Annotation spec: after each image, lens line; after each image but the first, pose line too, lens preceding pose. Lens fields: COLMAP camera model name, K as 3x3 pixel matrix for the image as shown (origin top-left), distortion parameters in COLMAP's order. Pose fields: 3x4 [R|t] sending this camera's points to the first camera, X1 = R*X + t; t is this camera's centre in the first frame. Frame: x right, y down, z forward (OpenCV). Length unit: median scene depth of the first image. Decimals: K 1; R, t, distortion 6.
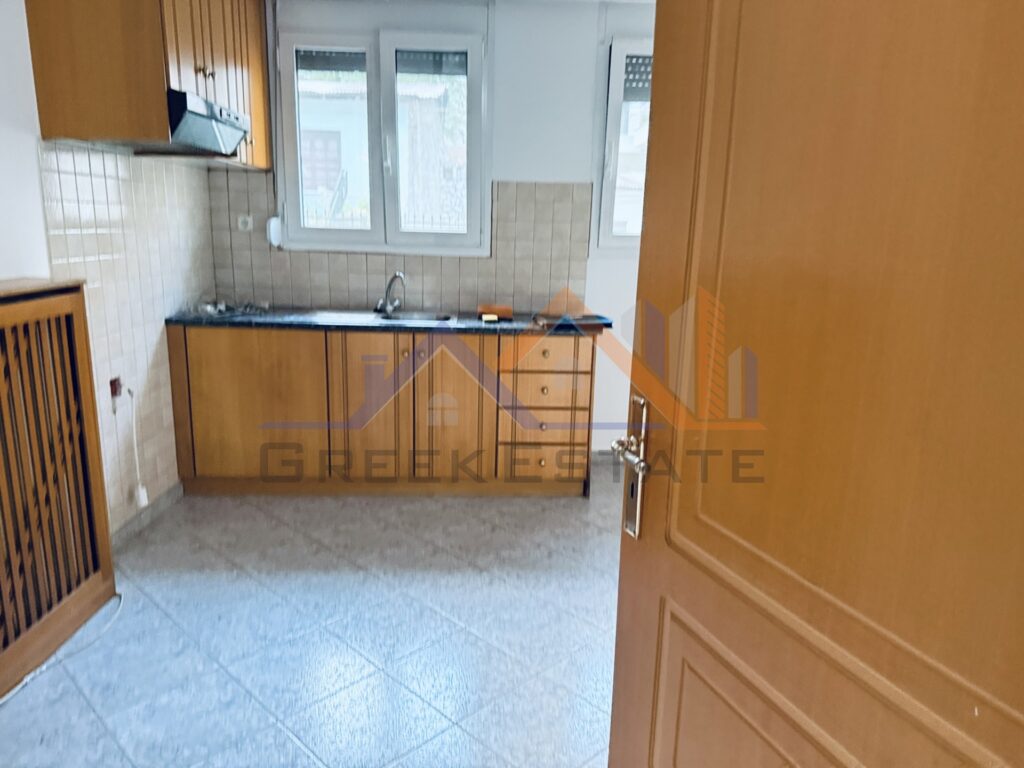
lens RADIAL K [[716.3, 0, 512.0], [0, 716.3, 384.0], [0, 0, 1]] dist [0.089720, -0.194168]
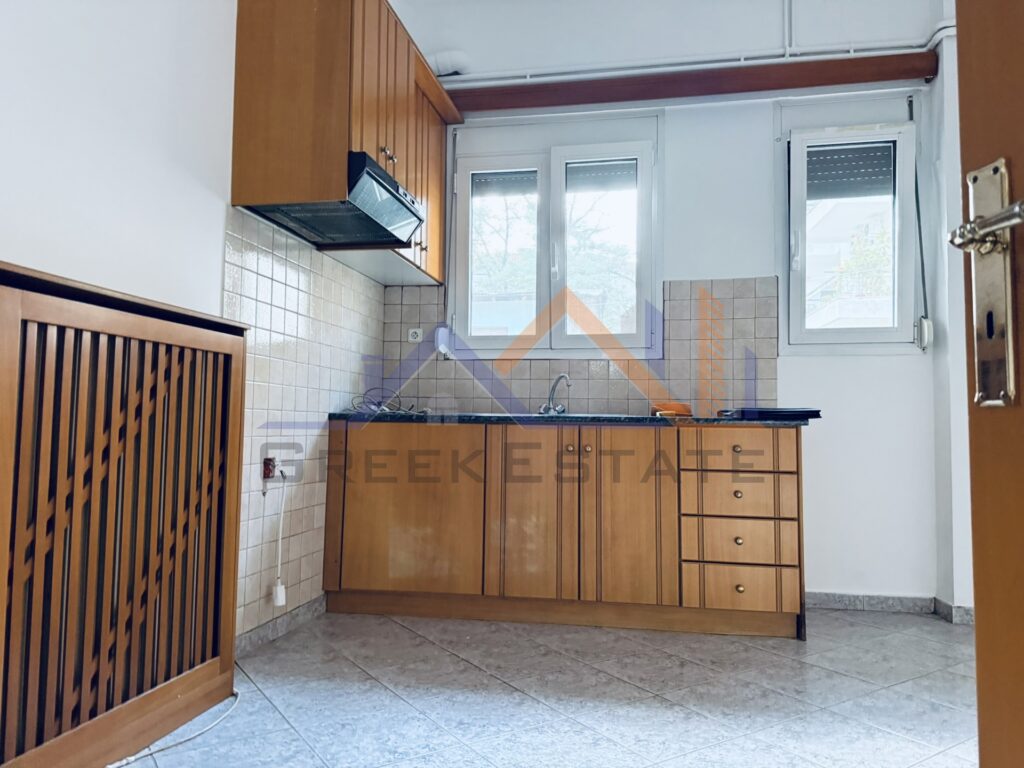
lens RADIAL K [[702.2, 0, 508.5], [0, 702.2, 384.7], [0, 0, 1]] dist [0.098086, -0.174920]
pose [[0.976344, -0.027319, -0.214490, -0.035582], [-0.037657, 0.955343, -0.293089, 0.142123], [0.212918, 0.294232, 0.931715, 0.148046]]
